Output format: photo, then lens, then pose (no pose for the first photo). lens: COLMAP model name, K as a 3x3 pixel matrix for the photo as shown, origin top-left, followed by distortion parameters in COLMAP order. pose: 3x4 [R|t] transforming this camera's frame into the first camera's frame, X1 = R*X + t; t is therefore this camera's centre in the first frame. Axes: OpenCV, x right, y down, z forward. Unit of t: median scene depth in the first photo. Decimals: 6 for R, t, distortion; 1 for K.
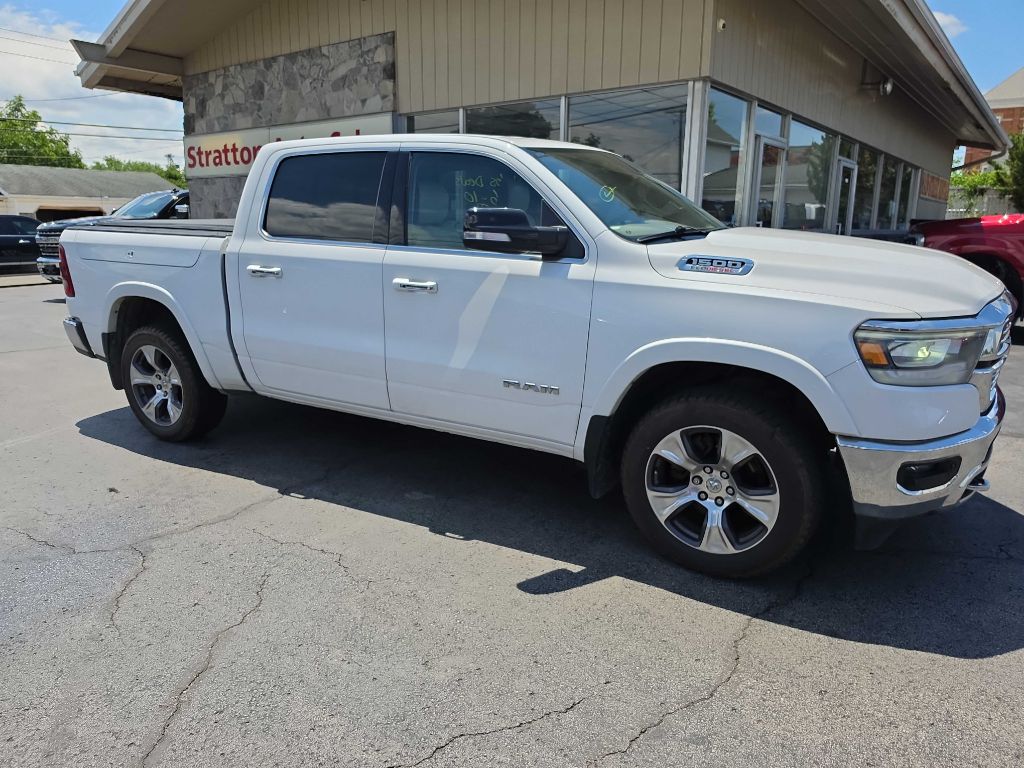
lens RADIAL K [[732.7, 0, 514.1], [0, 732.7, 391.0], [0, 0, 1]] dist [0.014744, -0.032637]
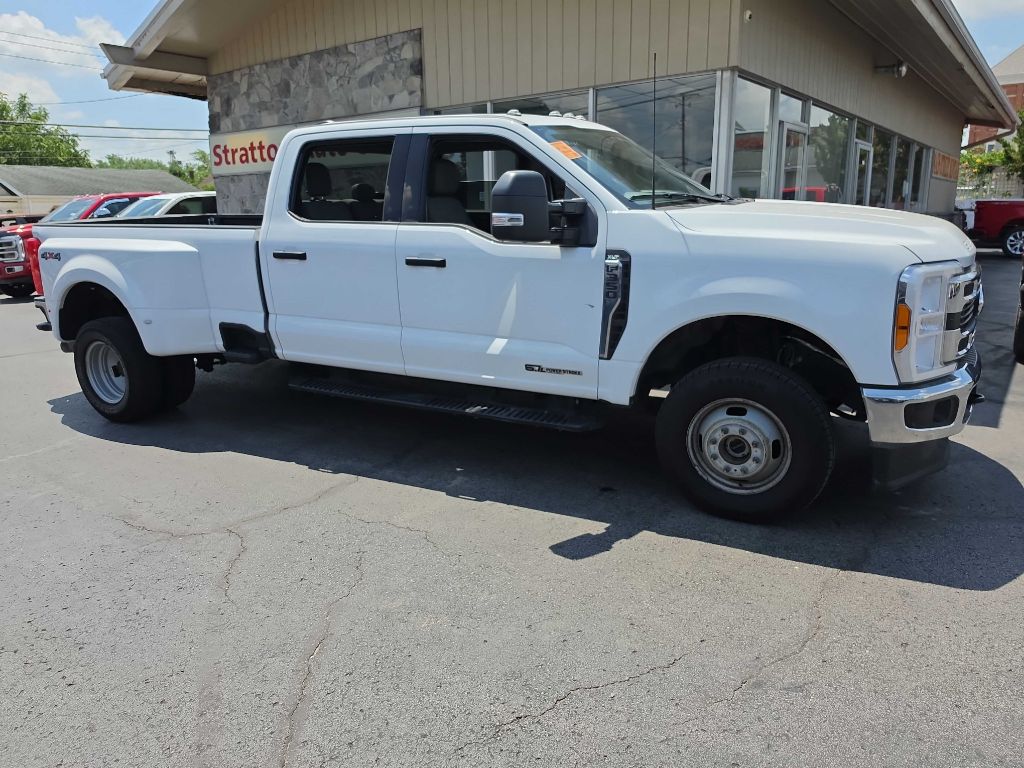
lens RADIAL K [[732.7, 0, 511.7], [0, 732.7, 380.1], [0, 0, 1]] dist [0.014744, -0.032637]
pose [[0.999723, -0.022271, -0.007616, -0.035512], [0.022282, 0.999751, 0.001439, 0.001668], [0.007583, -0.001608, 0.999970, -0.020998]]
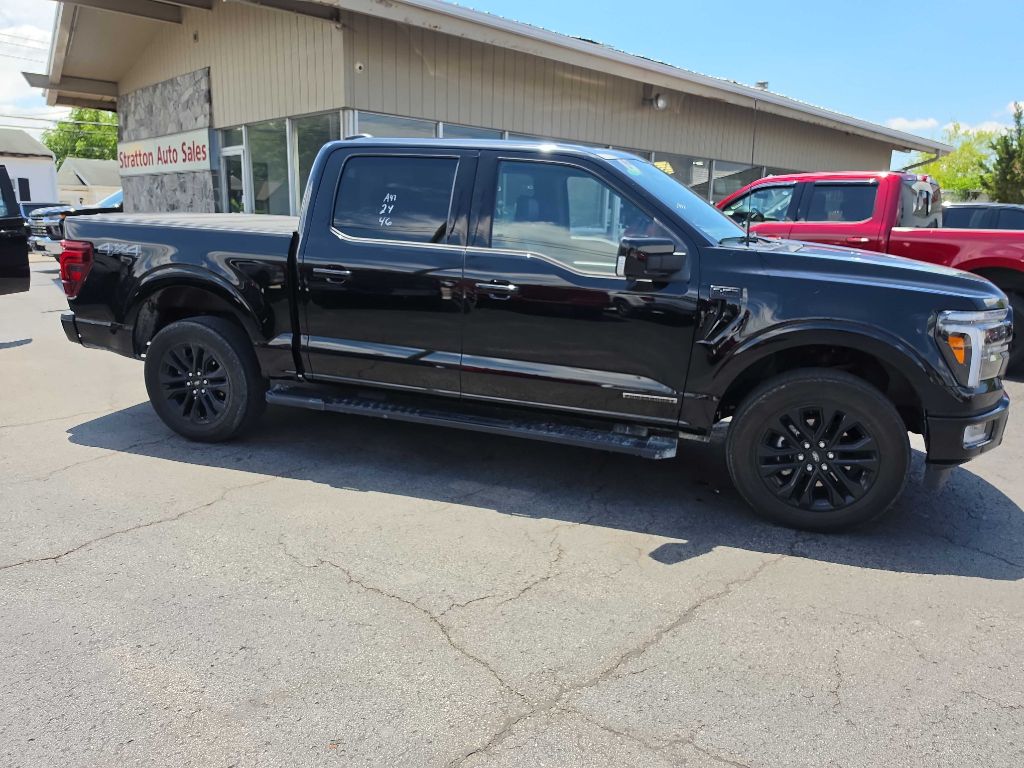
lens RADIAL K [[732.7, 0, 516.1], [0, 732.7, 380.0], [0, 0, 1]] dist [0.014744, -0.032637]
pose [[0.985010, 0.057801, -0.162528, 0.553124], [-0.059520, 0.998211, -0.005720, 0.034559], [0.161906, 0.015308, 0.986687, -0.165037]]
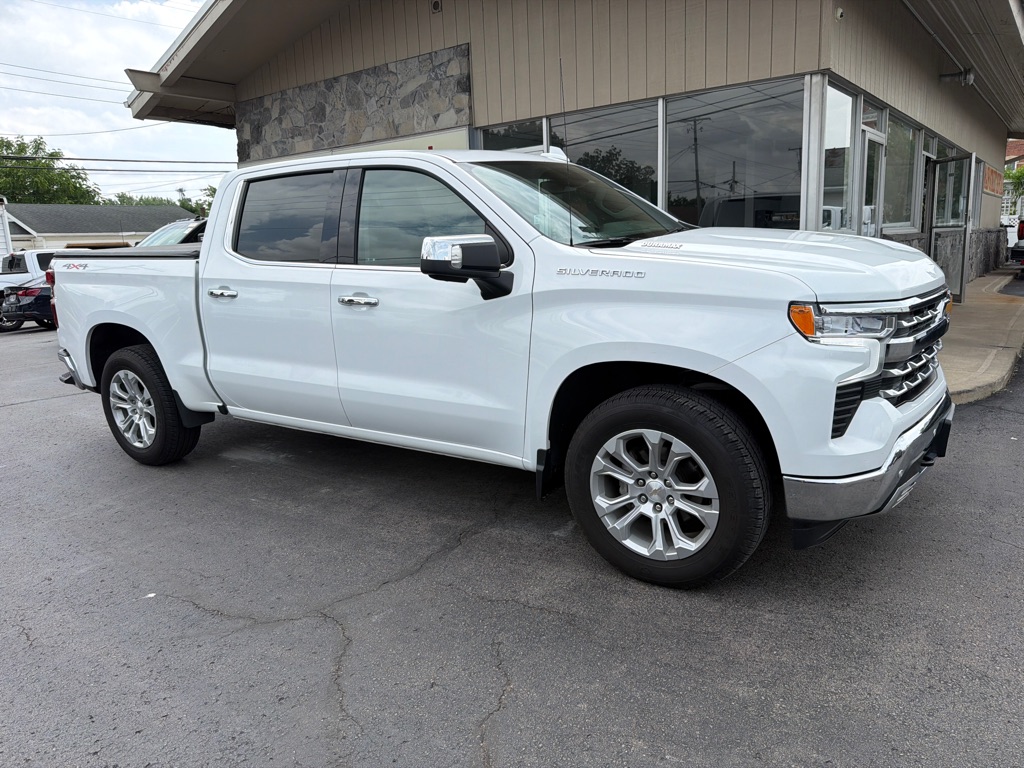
lens RADIAL K [[732.7, 0, 518.5], [0, 732.7, 385.7], [0, 0, 1]] dist [0.014744, -0.032637]
pose [[0.998966, -0.044453, -0.009493, -0.097786], [0.044152, 0.998578, -0.029872, -0.007773], [0.010807, 0.029422, 0.999509, 0.044791]]
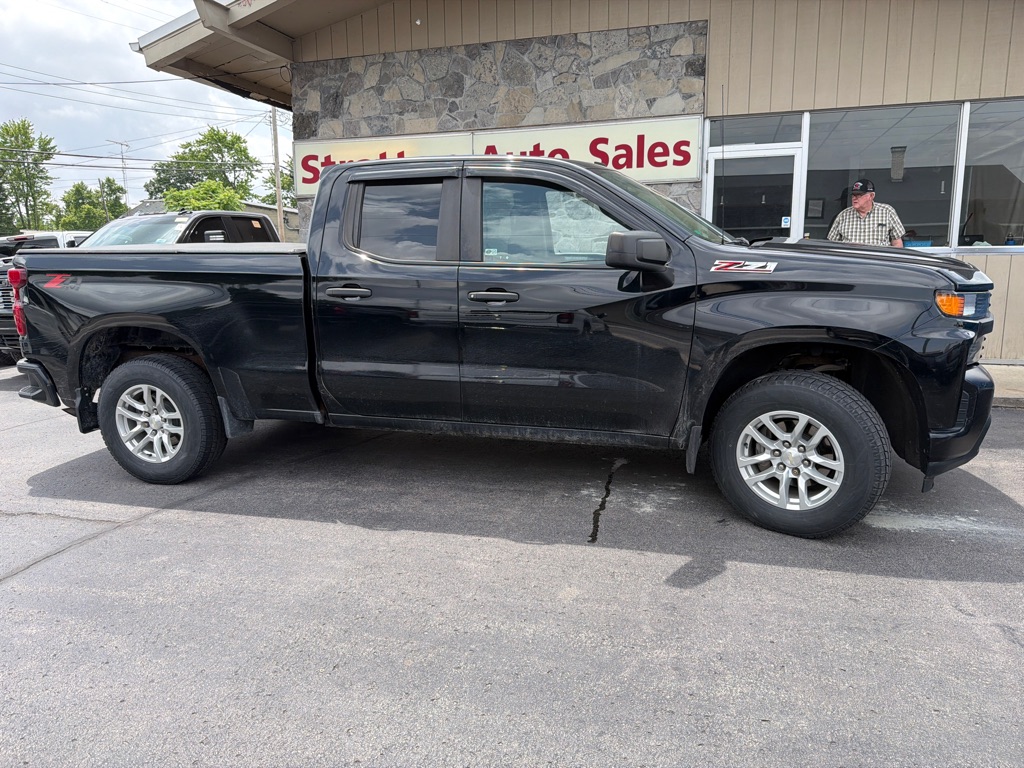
lens RADIAL K [[732.7, 0, 503.6], [0, 732.7, 384.4], [0, 0, 1]] dist [0.014744, -0.032637]
pose [[0.936904, -0.079926, 0.340329, -0.629743], [0.098454, 0.994435, -0.037496, -0.060977], [-0.335438, 0.068637, 0.939559, 0.287143]]
